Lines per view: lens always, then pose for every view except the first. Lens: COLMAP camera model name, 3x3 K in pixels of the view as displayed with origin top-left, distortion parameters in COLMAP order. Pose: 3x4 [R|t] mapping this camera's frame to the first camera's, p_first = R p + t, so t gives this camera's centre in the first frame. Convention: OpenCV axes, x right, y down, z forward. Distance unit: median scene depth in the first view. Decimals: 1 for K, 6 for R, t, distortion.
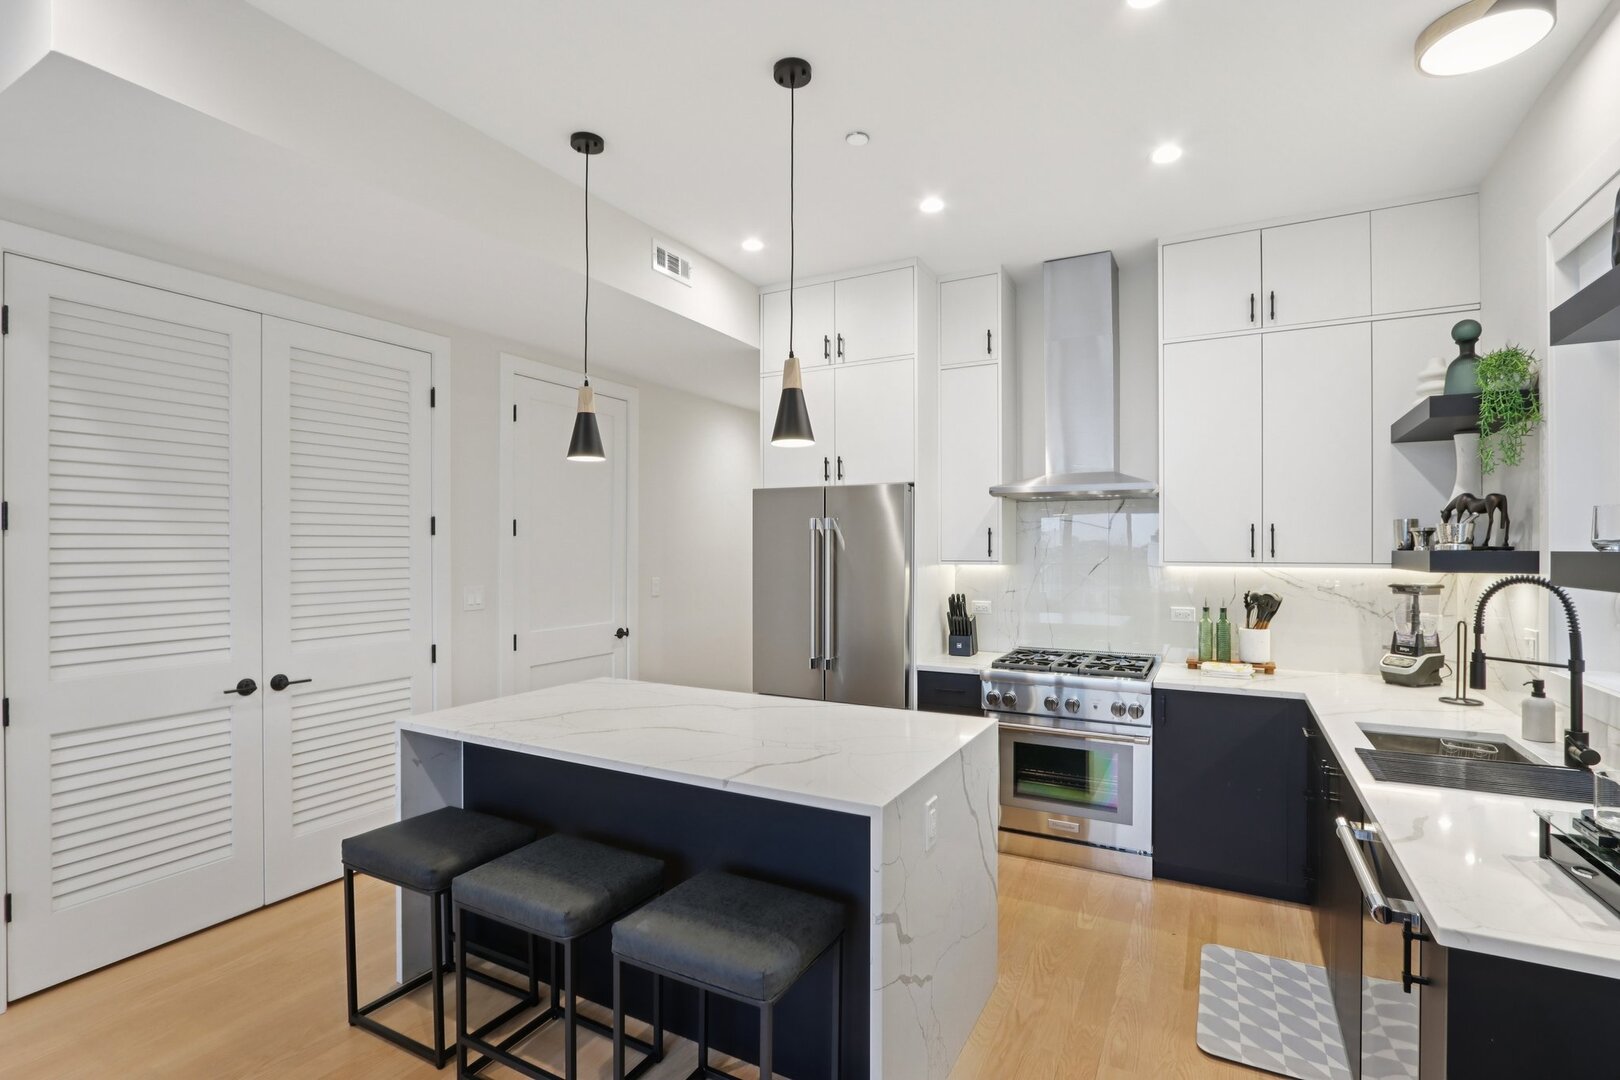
lens RADIAL K [[759.5, 0, 821.6], [0, 759.5, 540.3], [0, 0, 1]] dist [-0.018372, 0.000498]
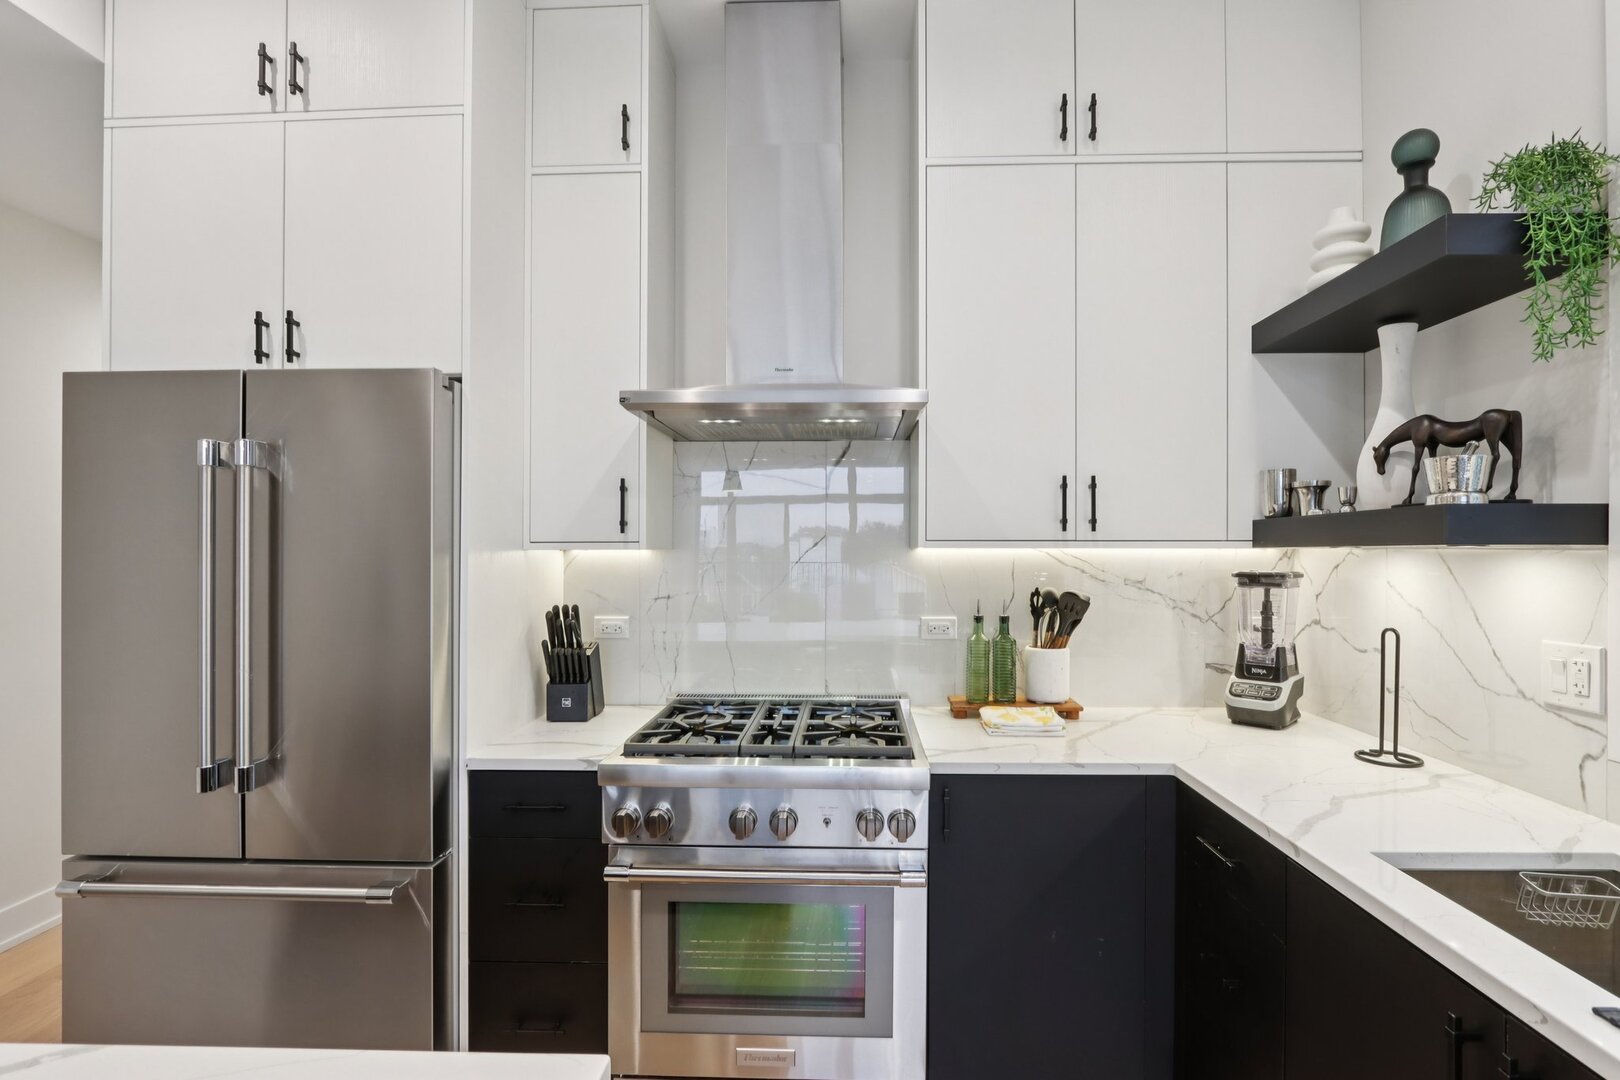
lens RADIAL K [[759.5, 0, 825.7], [0, 759.5, 544.6], [0, 0, 1]] dist [-0.018372, 0.000498]
pose [[0.900859, 0.002970, 0.434102, 0.131597], [-0.003206, 0.999995, -0.000189, 0.032014], [-0.434101, -0.001221, 0.900864, 0.510814]]
